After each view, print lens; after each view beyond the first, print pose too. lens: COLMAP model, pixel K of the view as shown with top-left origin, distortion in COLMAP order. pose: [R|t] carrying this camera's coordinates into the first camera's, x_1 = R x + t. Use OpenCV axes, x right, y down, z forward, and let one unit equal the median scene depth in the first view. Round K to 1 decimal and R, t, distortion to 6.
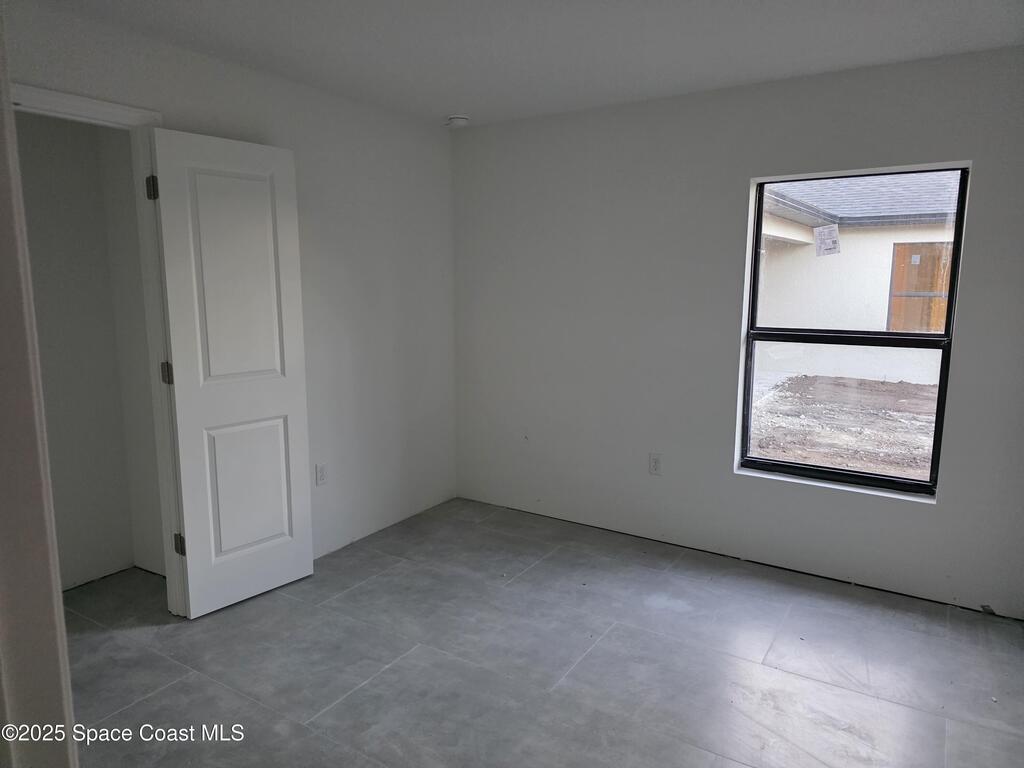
lens RADIAL K [[694.5, 0, 512.6], [0, 694.5, 391.9], [0, 0, 1]] dist [0.021038, -0.002203]
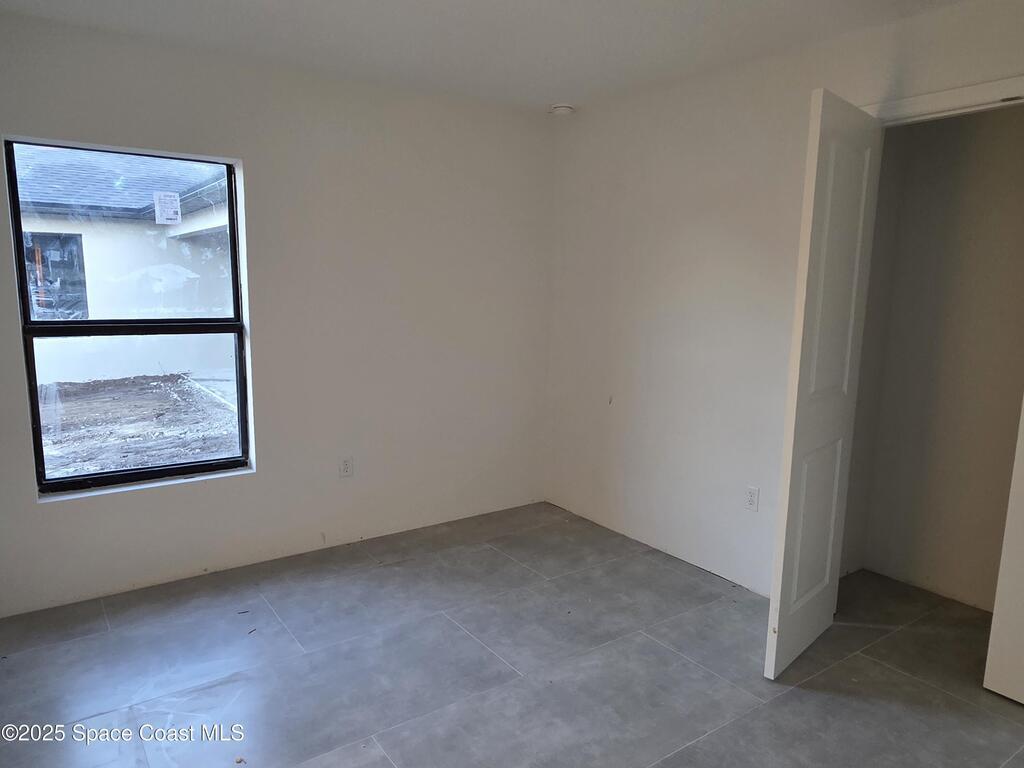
lens RADIAL K [[704.7, 0, 512.0], [0, 704.7, 384.0], [0, 0, 1]] dist [0.002015, -0.000761]
pose [[0.397340, -0.141074, 0.906763, -0.206182], [0.131716, 0.986649, 0.095785, -0.028203], [-0.908170, 0.081376, 0.410617, 0.171894]]
